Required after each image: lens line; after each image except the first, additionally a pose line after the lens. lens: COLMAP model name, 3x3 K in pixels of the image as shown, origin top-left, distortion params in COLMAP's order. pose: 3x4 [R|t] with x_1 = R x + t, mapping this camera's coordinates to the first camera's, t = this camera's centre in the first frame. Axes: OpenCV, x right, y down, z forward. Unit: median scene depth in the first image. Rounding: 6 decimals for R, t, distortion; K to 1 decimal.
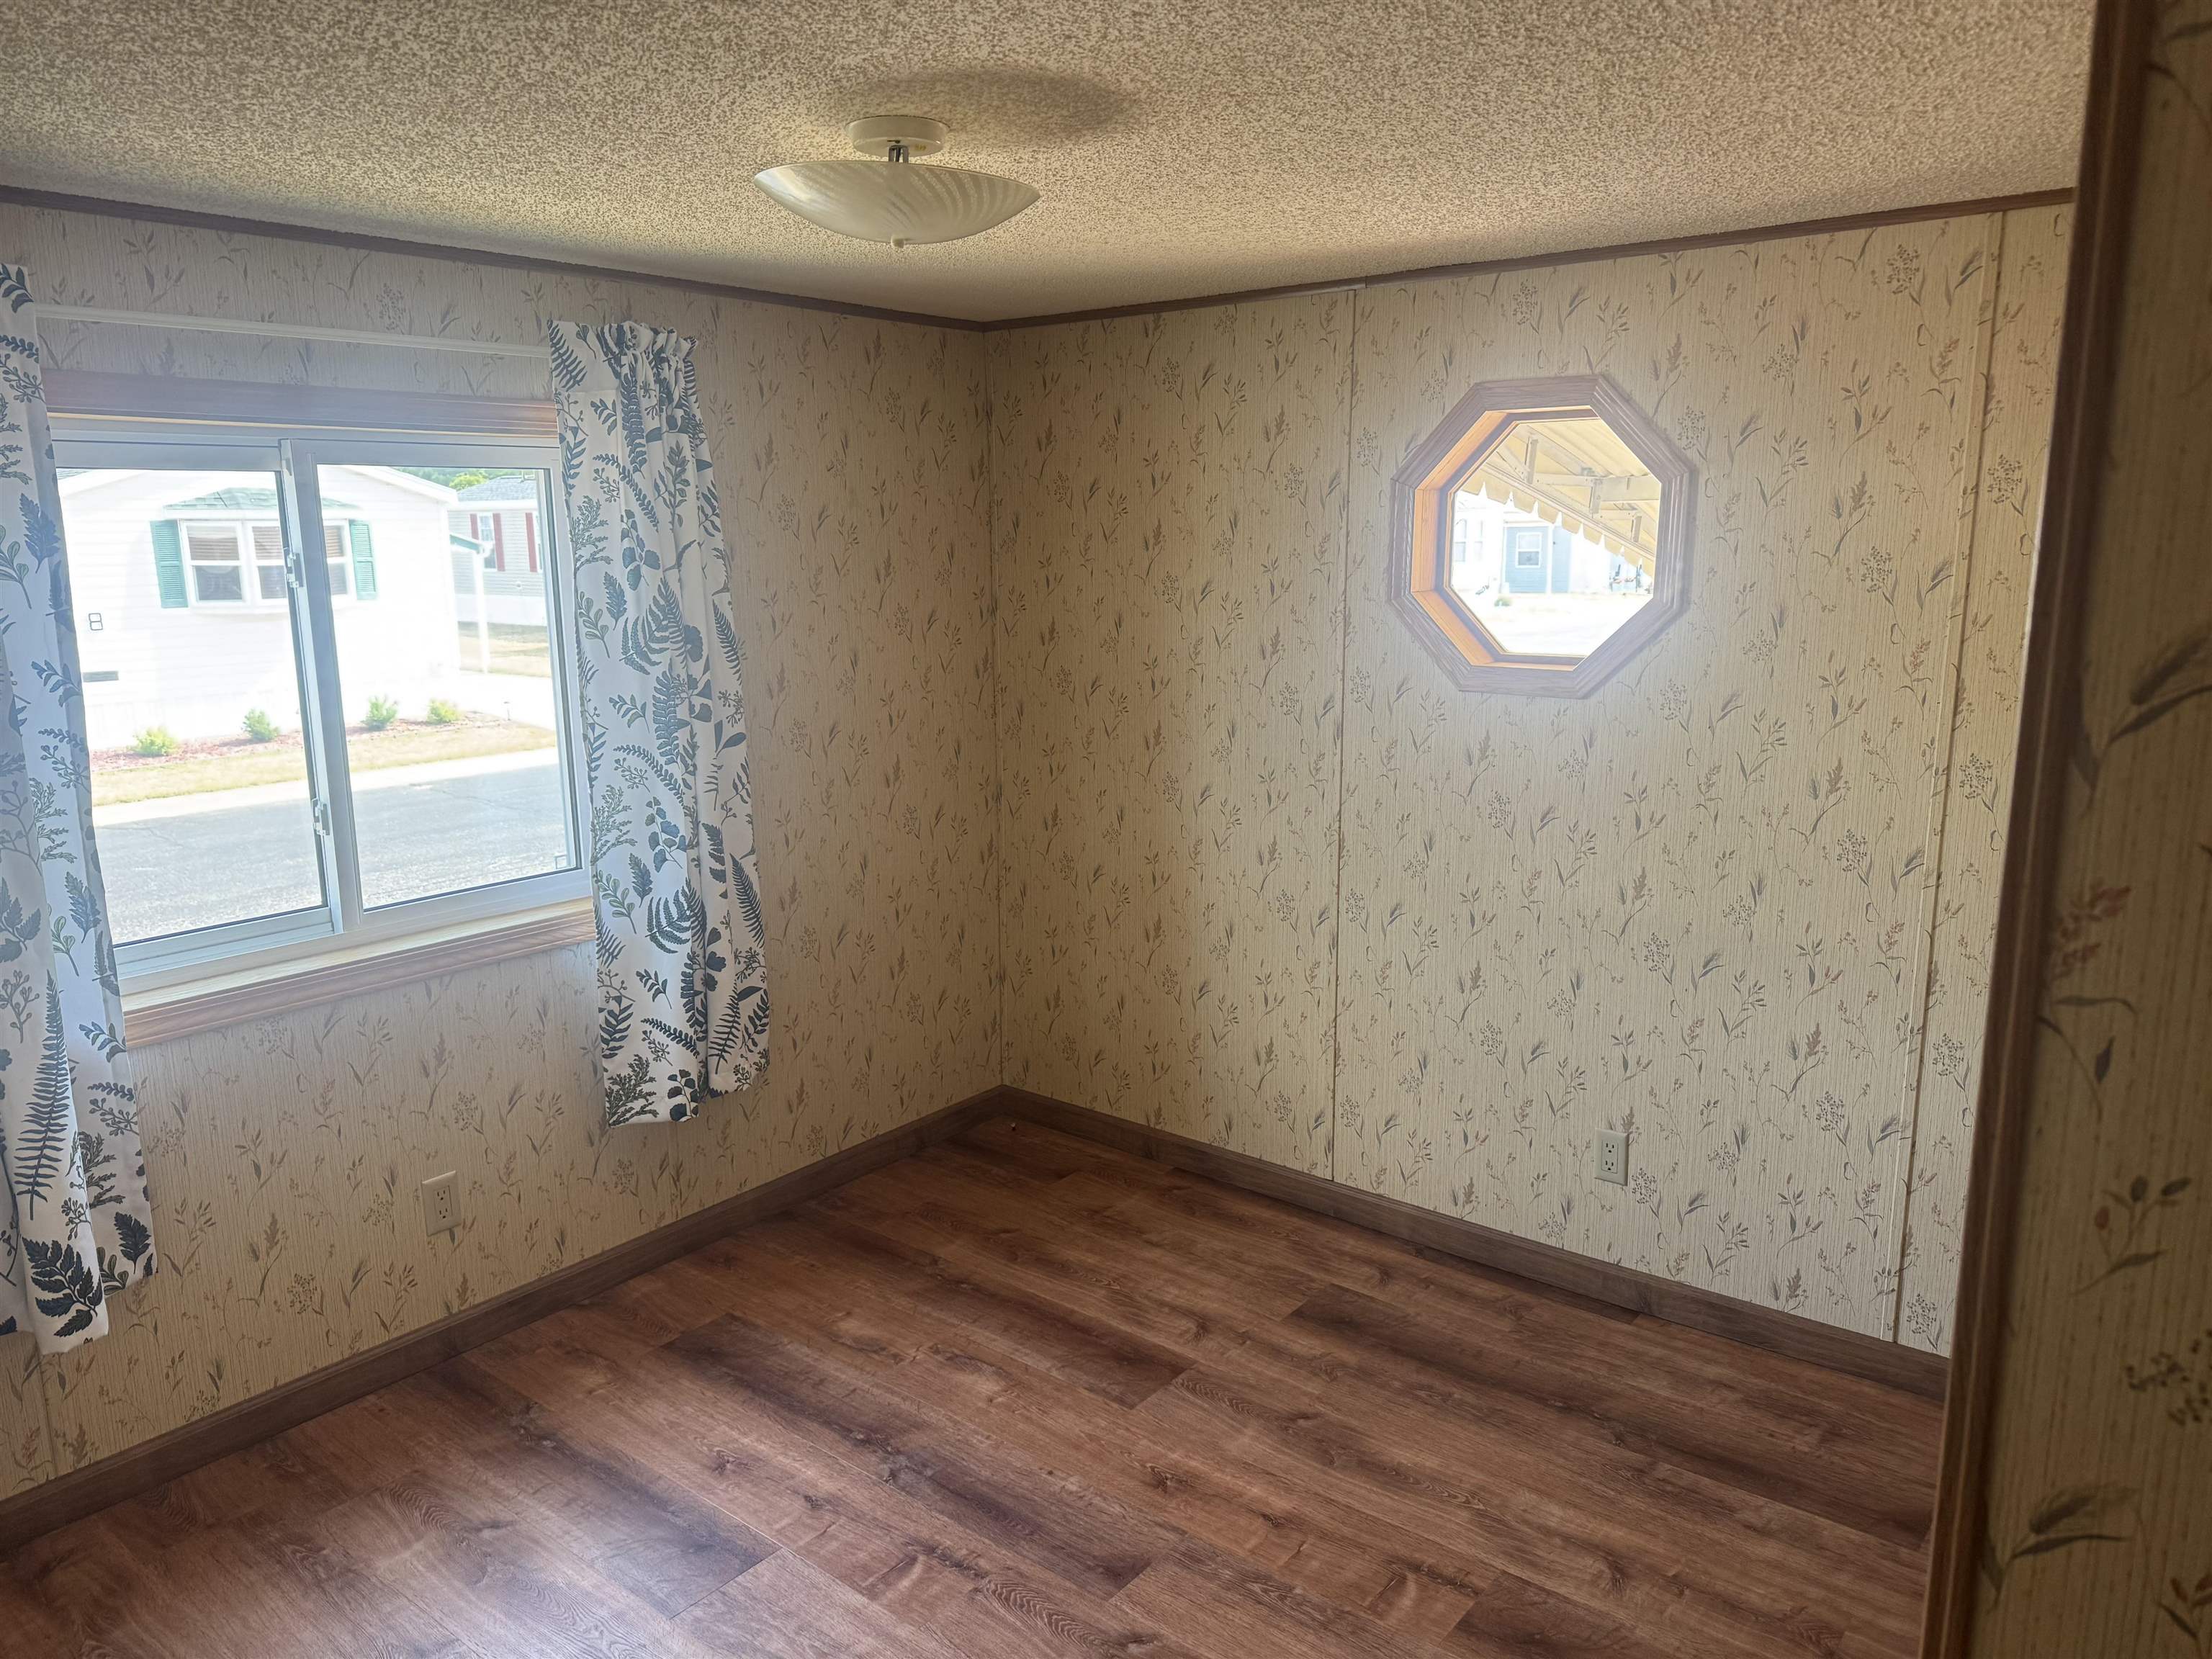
lens RADIAL K [[1539.8, 0, 1116.3], [0, 1539.8, 830.3], [0, 0, 1]] dist [0.056289, -0.060361]
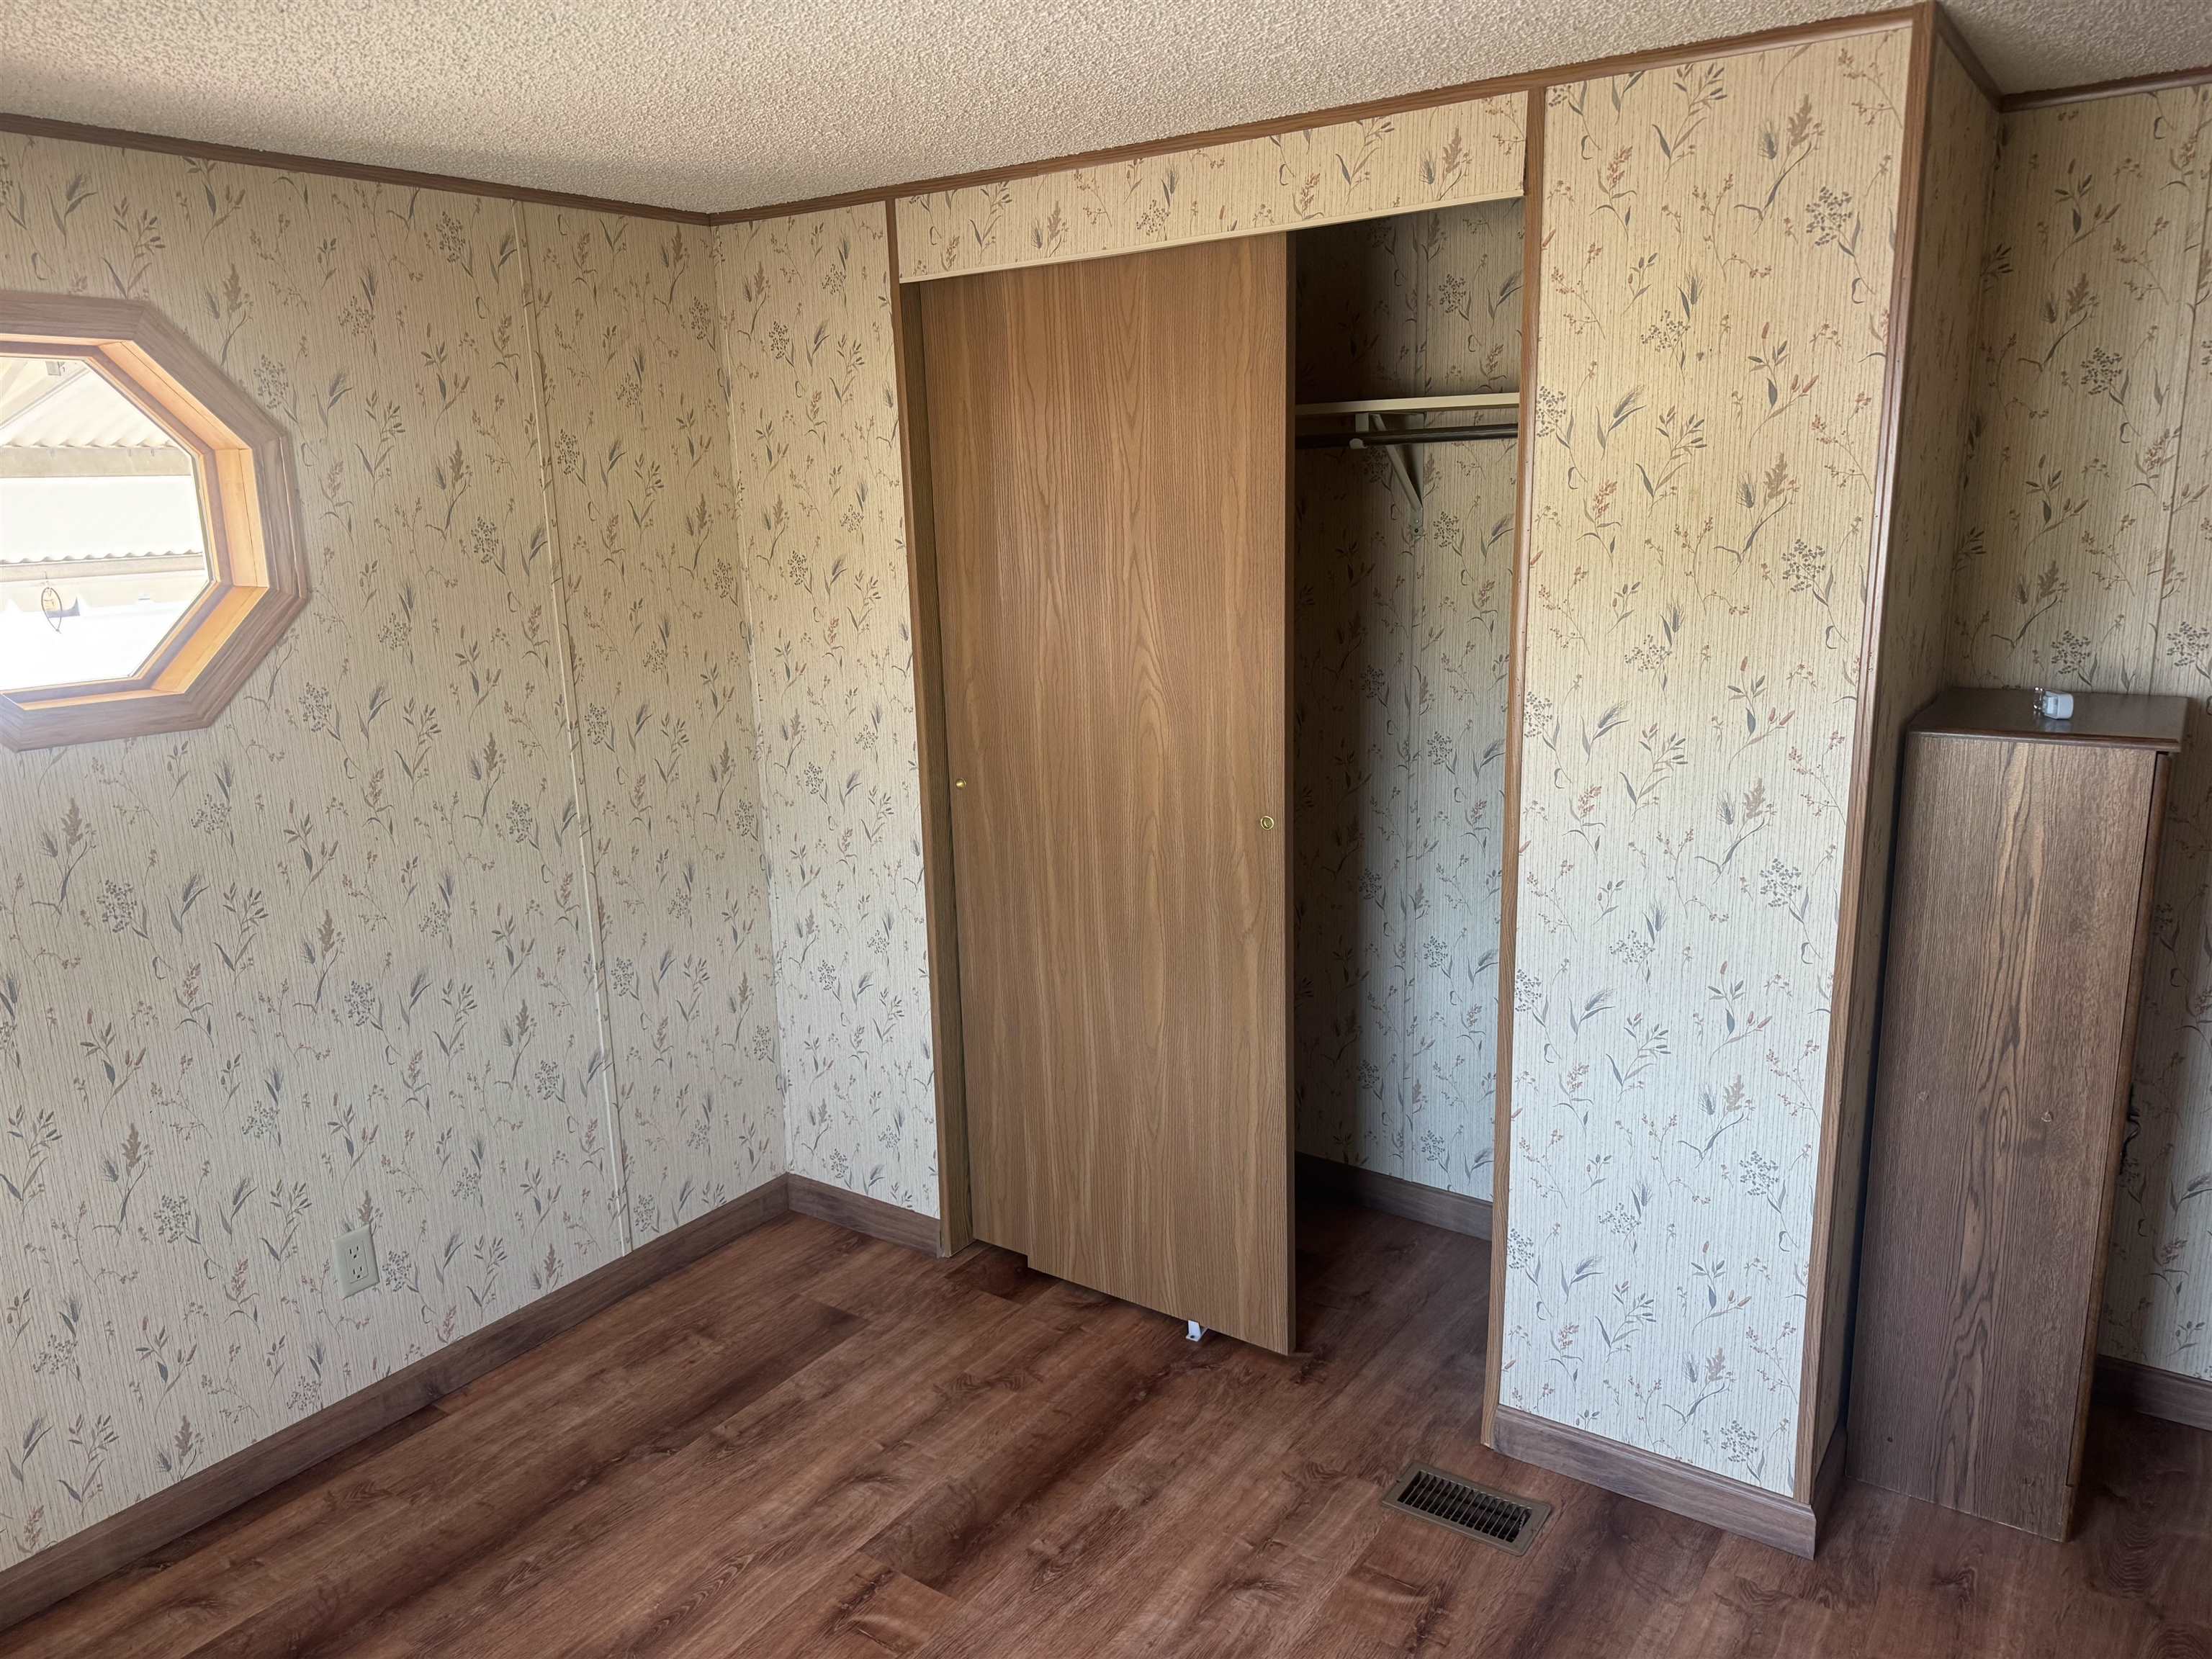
lens RADIAL K [[1539.8, 0, 1113.4], [0, 1539.8, 828.6], [0, 0, 1]] dist [0.056289, -0.060361]
pose [[-0.039999, -0.211689, 0.976518, -0.506904], [0.223474, 0.950649, 0.215235, -0.108482], [-0.973889, 0.226836, 0.009282, 0.597346]]
